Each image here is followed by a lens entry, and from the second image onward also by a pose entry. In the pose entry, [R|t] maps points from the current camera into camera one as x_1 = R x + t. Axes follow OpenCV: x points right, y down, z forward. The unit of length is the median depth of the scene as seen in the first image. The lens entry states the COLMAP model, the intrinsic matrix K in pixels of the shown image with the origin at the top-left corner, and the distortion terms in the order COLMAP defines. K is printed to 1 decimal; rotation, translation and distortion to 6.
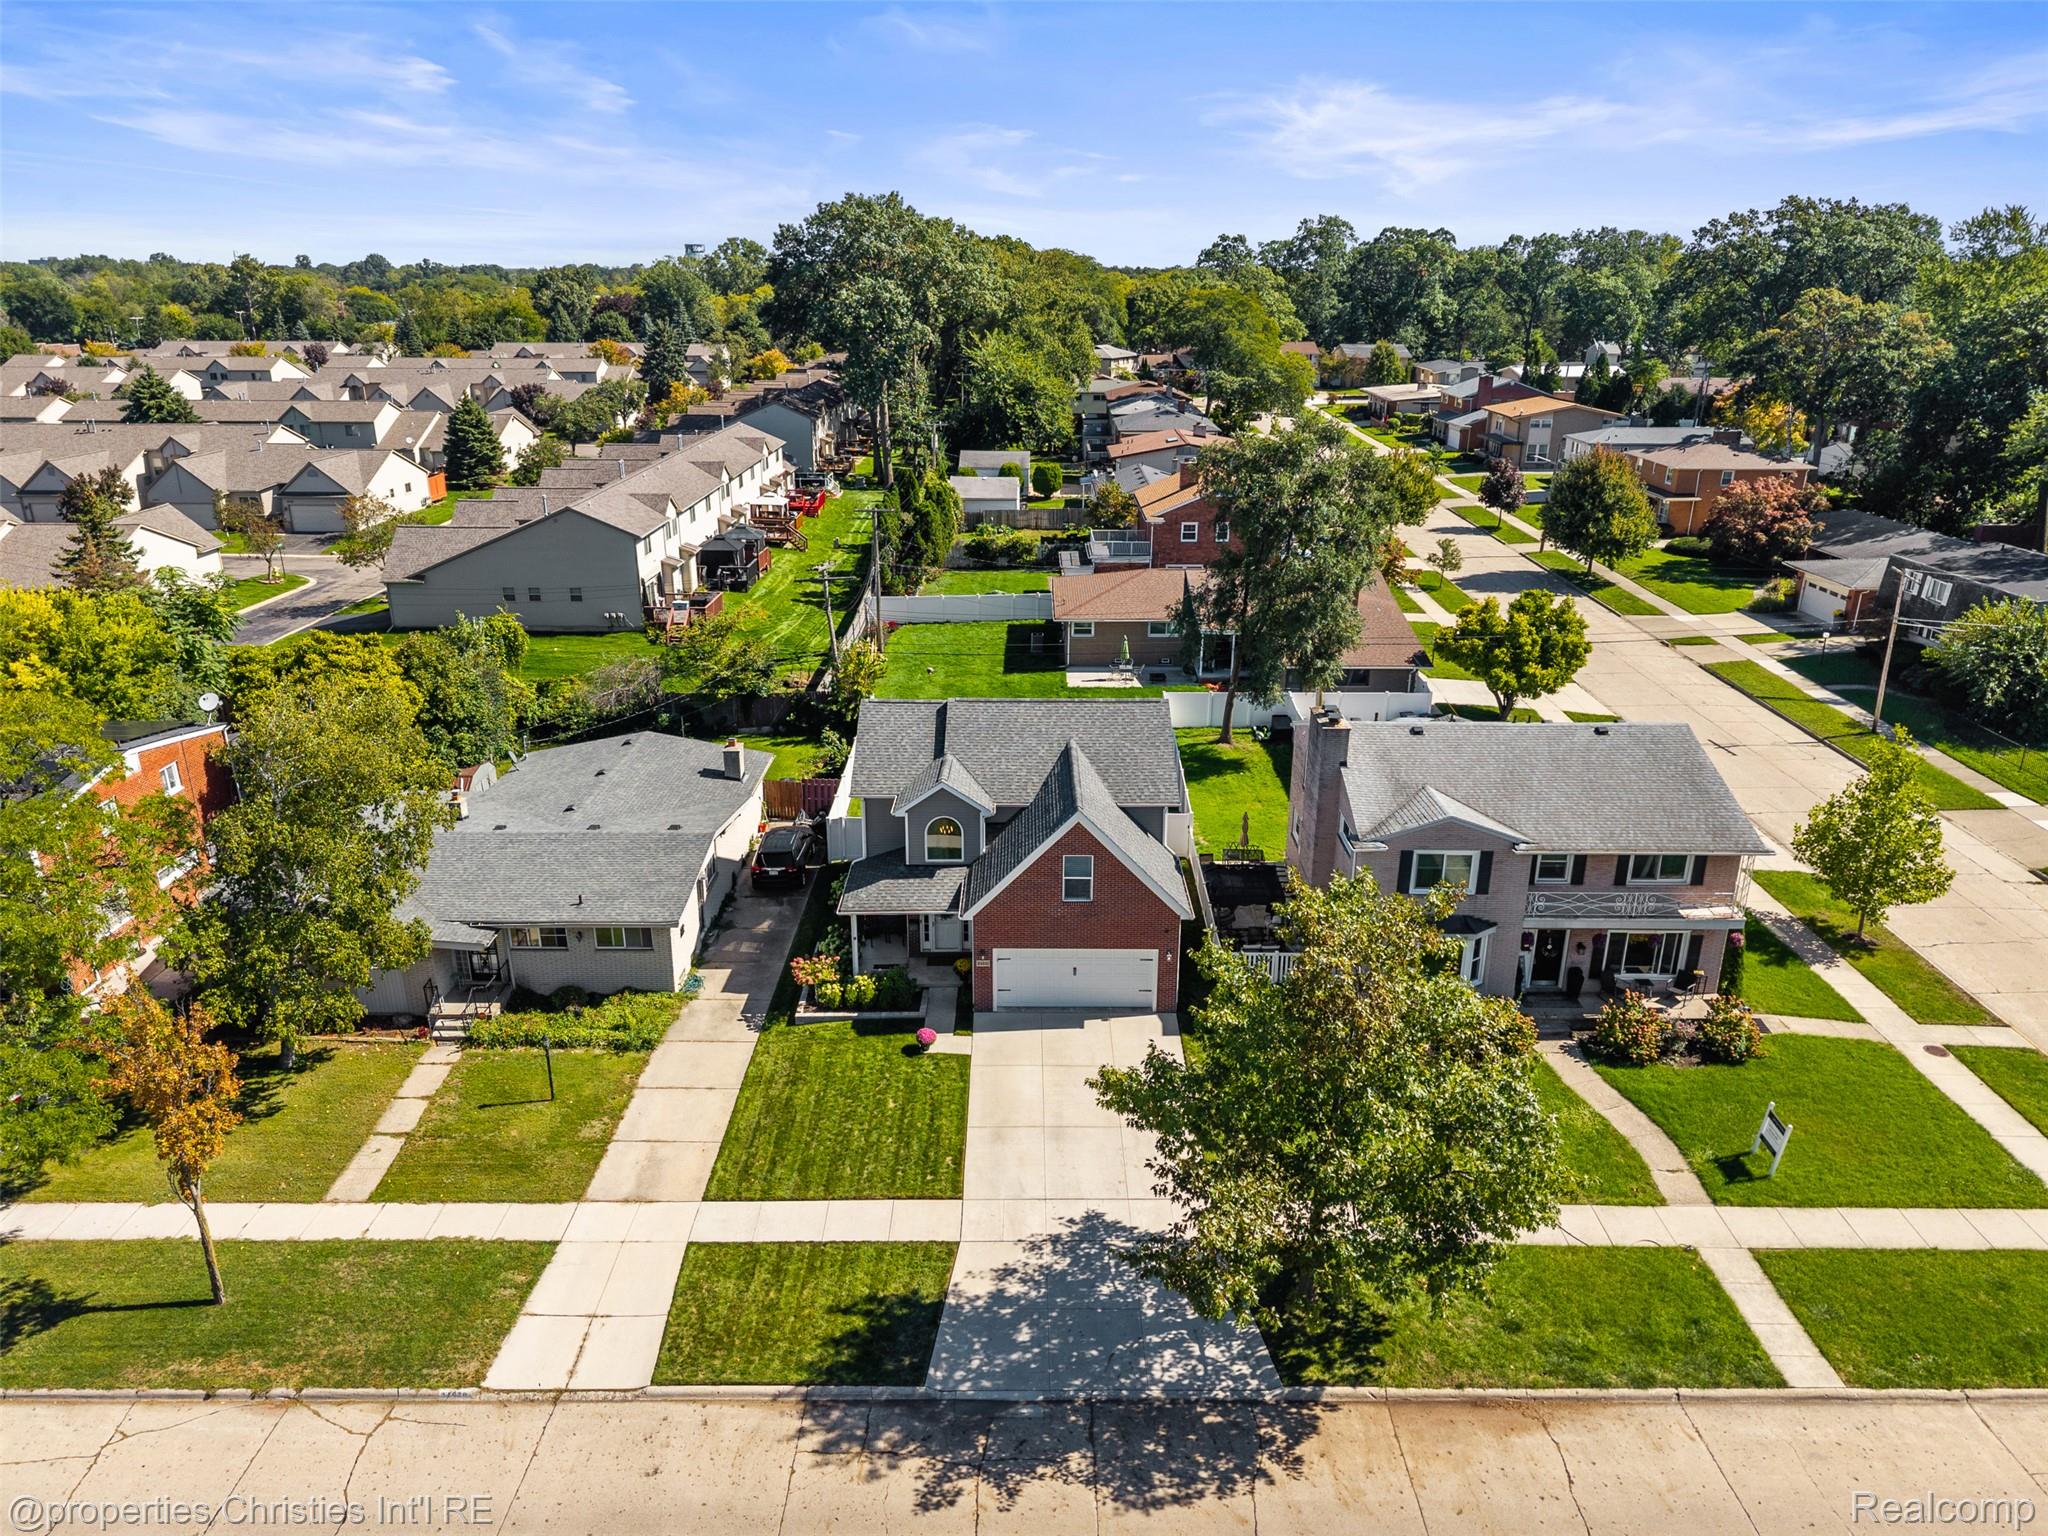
lens RADIAL K [[1373.4, 0, 1027.2], [0, 1373.4, 779.9], [0, 0, 1]] dist [0.014605, -0.005493]
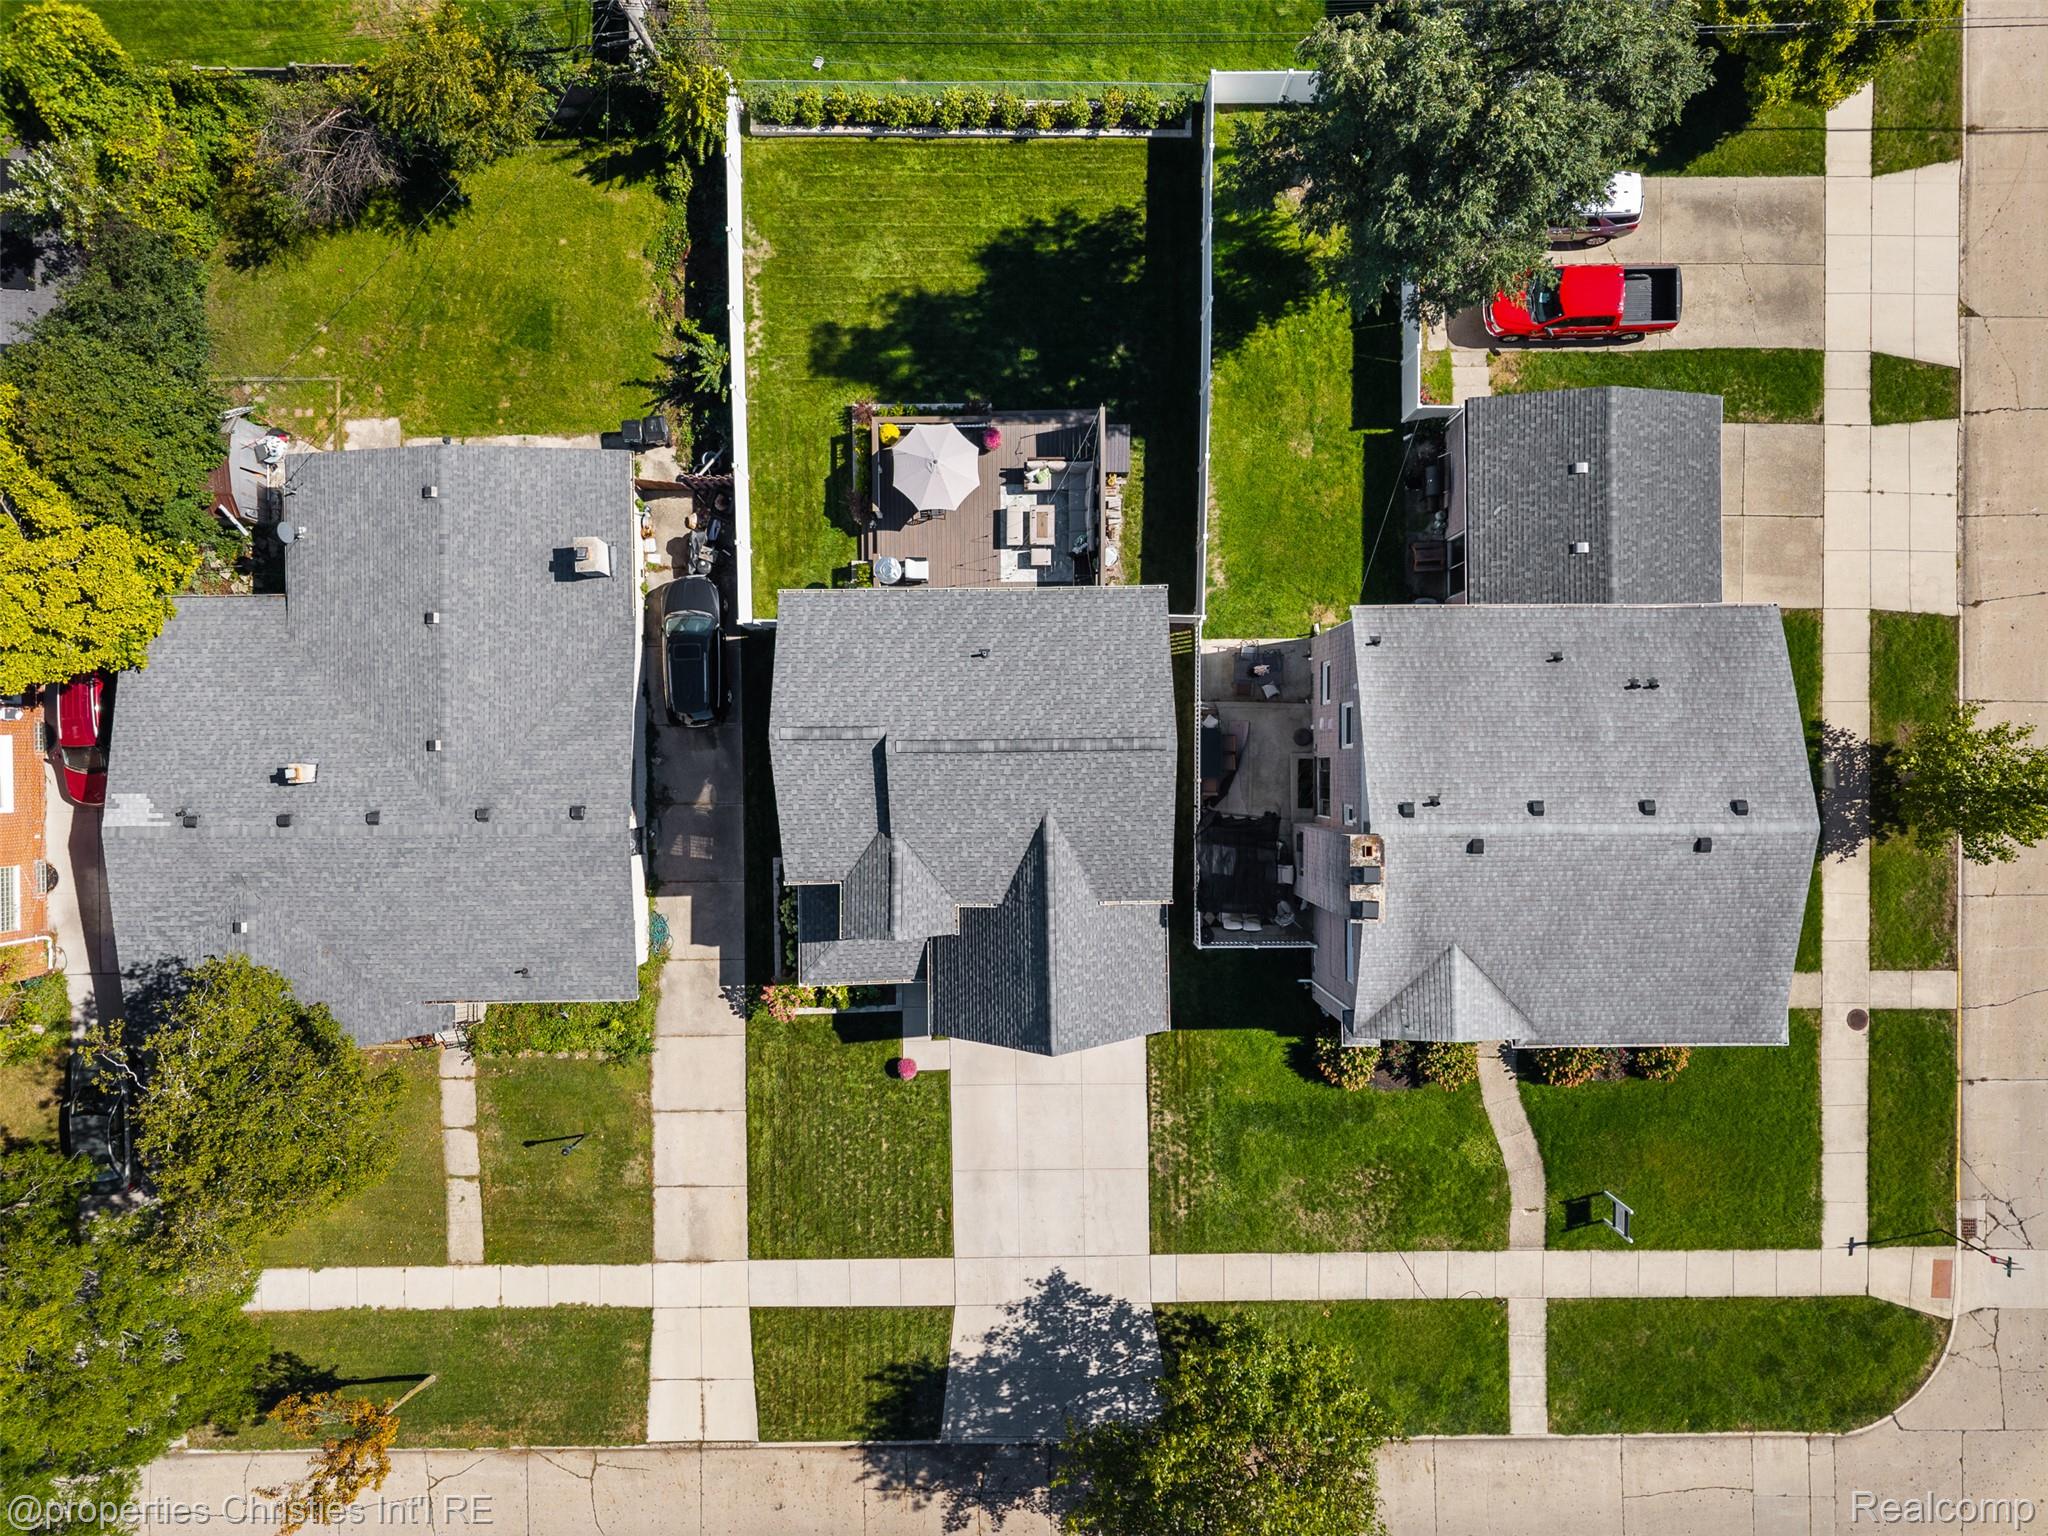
lens RADIAL K [[1373.4, 0, 1027.2], [0, 1373.4, 779.9], [0, 0, 1]] dist [0.014605, -0.005493]
pose [[0.999862, -0.016557, 0.001685, 0.025931], [0.004072, 0.341568, 0.939848, -1.052425], [-0.016137, -0.939711, 0.341588, 0.993319]]
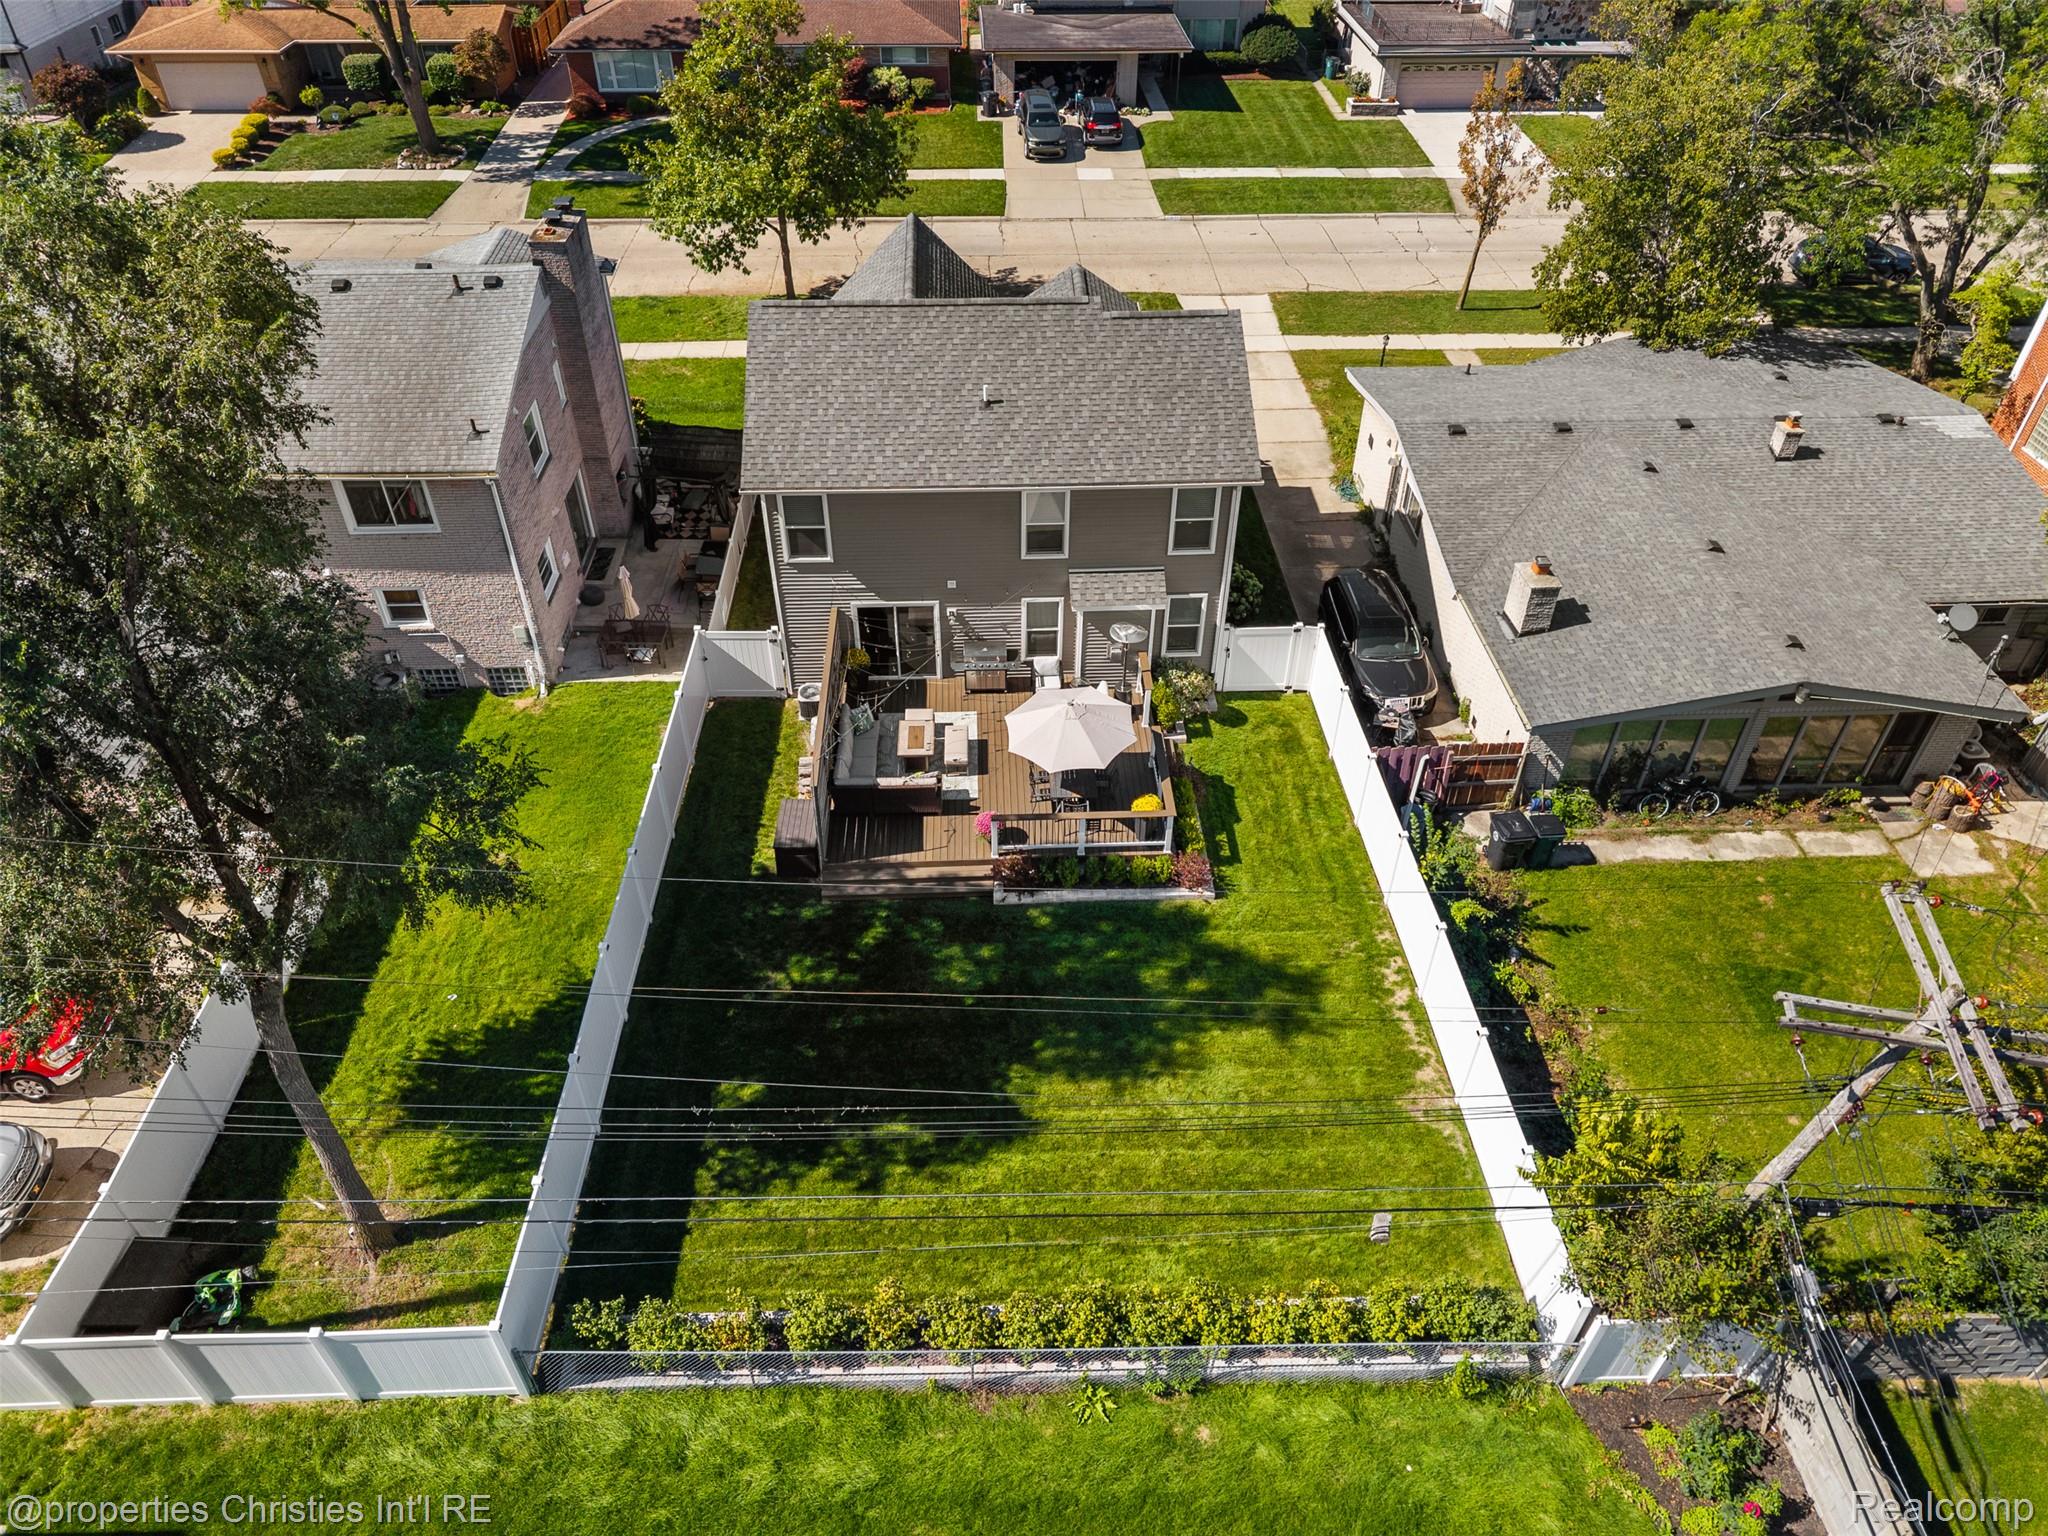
lens RADIAL K [[1360.8, 0, 1030.5], [0, 1360.8, 780.6], [0, 0, 1]] dist [0.085812, -0.109674]
pose [[-0.998573, 0.030144, -0.044092, 0.012583], [-0.023870, 0.486638, 0.873277, -0.704376], [0.047781, 0.873083, -0.485224, 2.074805]]
